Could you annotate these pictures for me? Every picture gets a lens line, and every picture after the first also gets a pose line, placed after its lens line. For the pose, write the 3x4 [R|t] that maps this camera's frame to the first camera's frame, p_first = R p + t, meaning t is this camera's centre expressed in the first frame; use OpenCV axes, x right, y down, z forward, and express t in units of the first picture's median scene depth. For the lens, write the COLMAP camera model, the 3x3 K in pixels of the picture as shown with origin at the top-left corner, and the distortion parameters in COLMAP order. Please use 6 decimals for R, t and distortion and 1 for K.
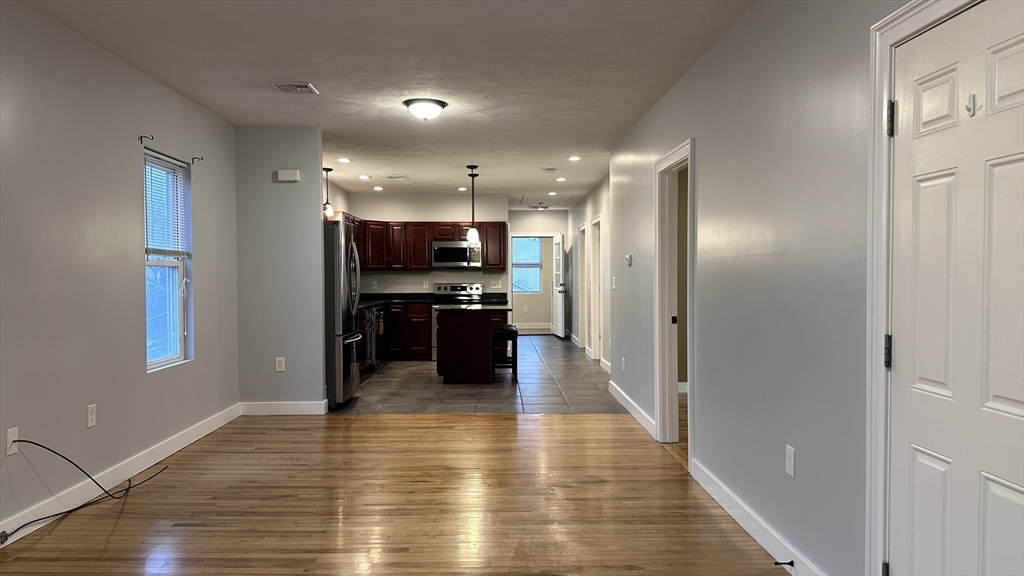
lens RADIAL K [[729.8, 0, 510.6], [0, 729.8, 293.7], [0, 0, 1]] dist [0.069572, -0.084951]
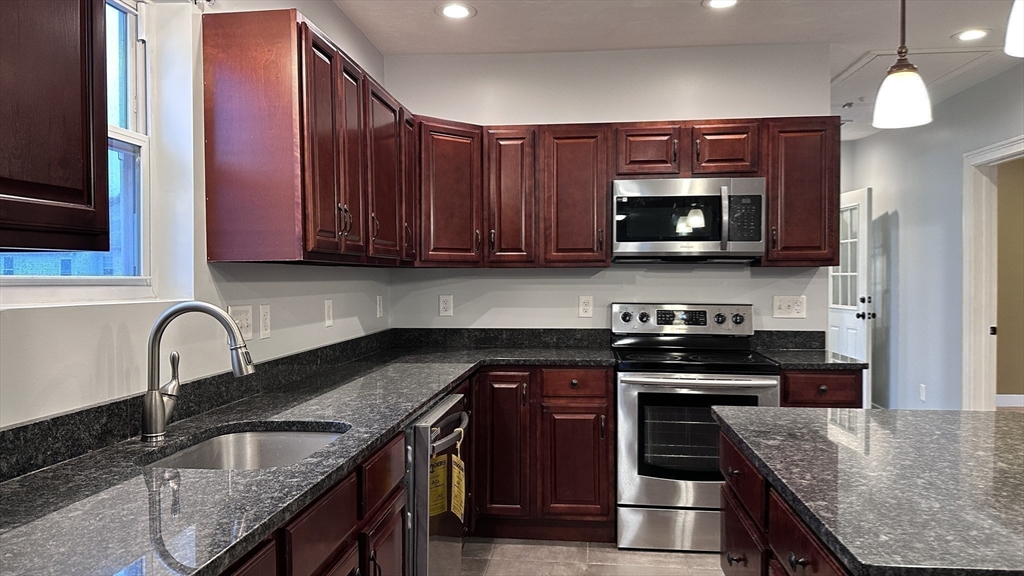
lens RADIAL K [[729.8, 0, 513.9], [0, 729.8, 296.9], [0, 0, 1]] dist [0.069572, -0.084951]
pose [[0.992040, 0.003946, -0.125861, -0.107104], [-0.003716, 0.999991, 0.002061, -0.017531], [0.125868, -0.001577, 0.992046, 0.641175]]
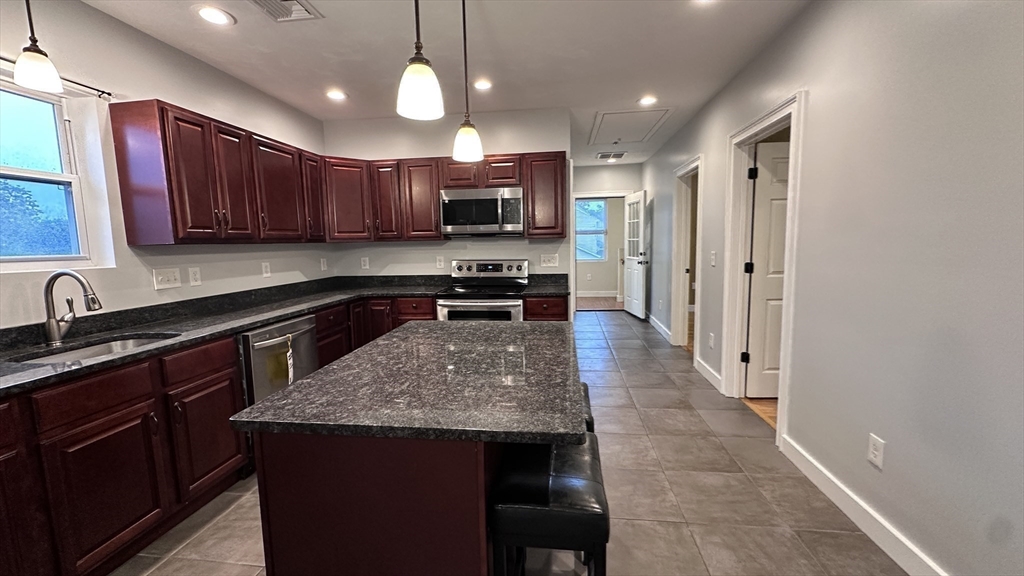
lens RADIAL K [[405.7, 0, 514.8], [0, 405.7, 283.6], [0, 0, 1]] dist [-0.001761, 0.000161]
pose [[0.989214, -0.003161, -0.146447, 0.000466], [0.014744, 0.996838, 0.078078, -0.020375], [0.145737, -0.079395, 0.986132, 0.660531]]
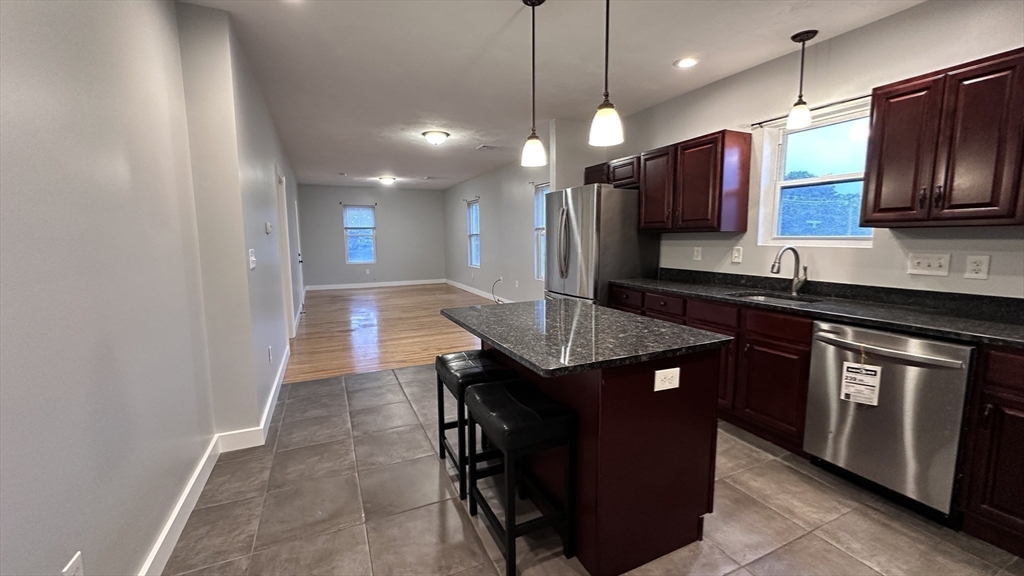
lens RADIAL K [[405.7, 0, 516.1], [0, 405.7, 288.4], [0, 0, 1]] dist [-0.001761, 0.000161]
pose [[-0.913134, 0.061260, -0.403030, 0.049915], [0.001215, 0.989049, 0.147581, -0.026575], [0.407657, 0.134271, -0.903209, 0.945336]]
